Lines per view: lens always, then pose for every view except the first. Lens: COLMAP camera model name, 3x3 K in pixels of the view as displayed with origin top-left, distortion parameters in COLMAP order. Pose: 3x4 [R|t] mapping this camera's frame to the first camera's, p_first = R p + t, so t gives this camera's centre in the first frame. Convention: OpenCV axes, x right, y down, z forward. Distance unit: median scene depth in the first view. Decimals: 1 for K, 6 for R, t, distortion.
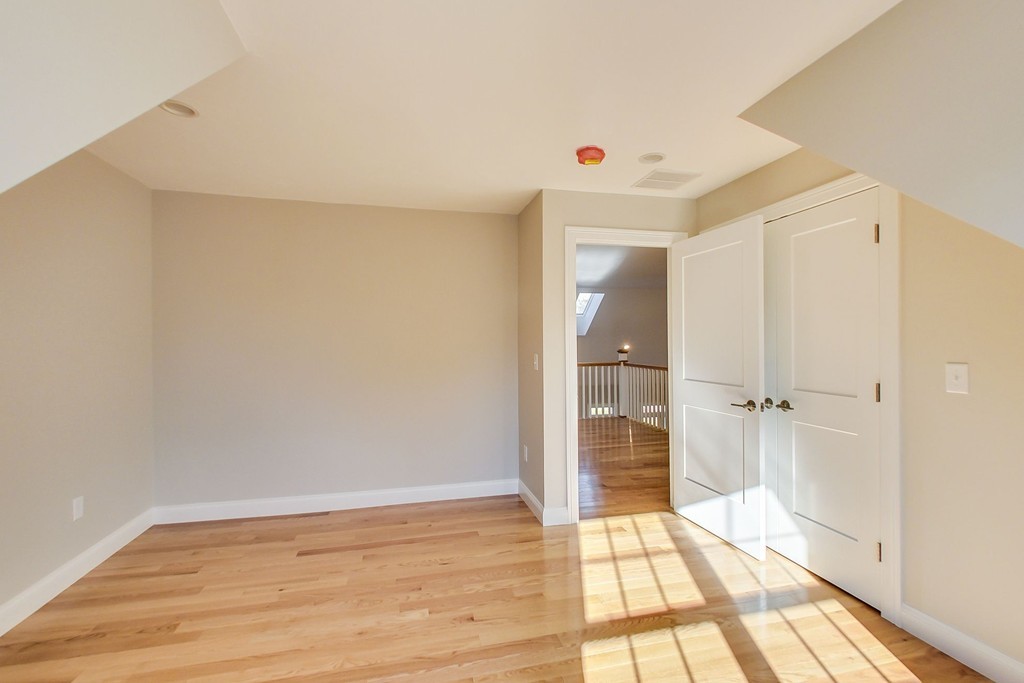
lens RADIAL K [[444.9, 0, 512.0], [0, 444.9, 341.5], [0, 0, 1]] dist [0.000779, 0.000022]
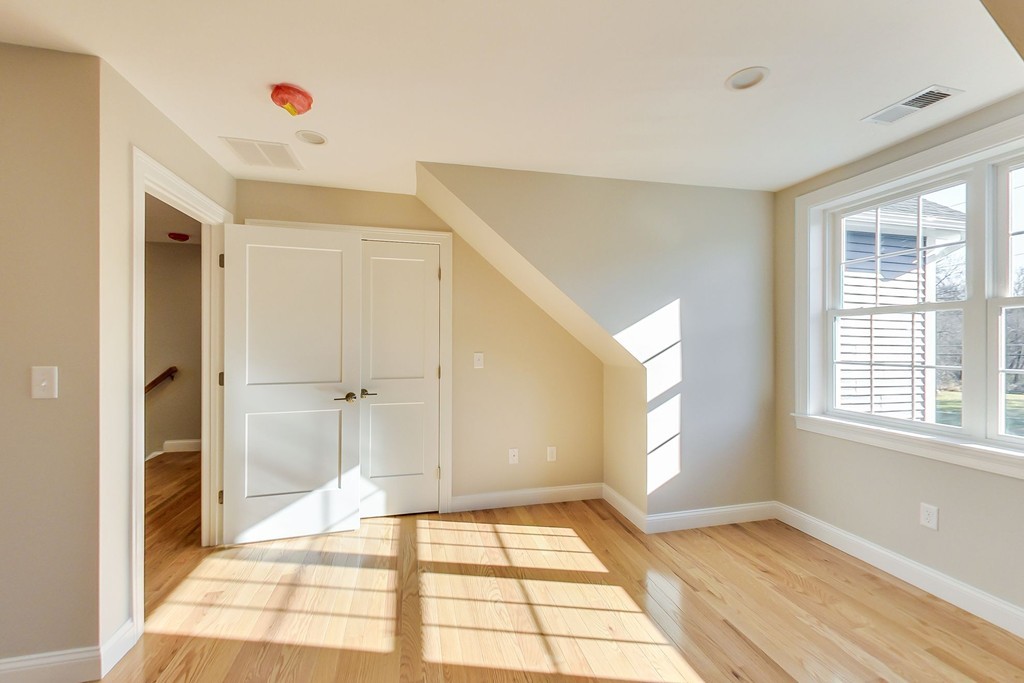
lens RADIAL K [[405.5, 0, 512.0], [0, 405.5, 341.5], [0, 0, 1]] dist [0.009852, -0.000042]
pose [[0.011238, 0.008699, 0.999899, -0.498735], [0.001780, 0.999960, -0.008719, 0.012094], [-0.999935, 0.001878, 0.011222, 0.573063]]
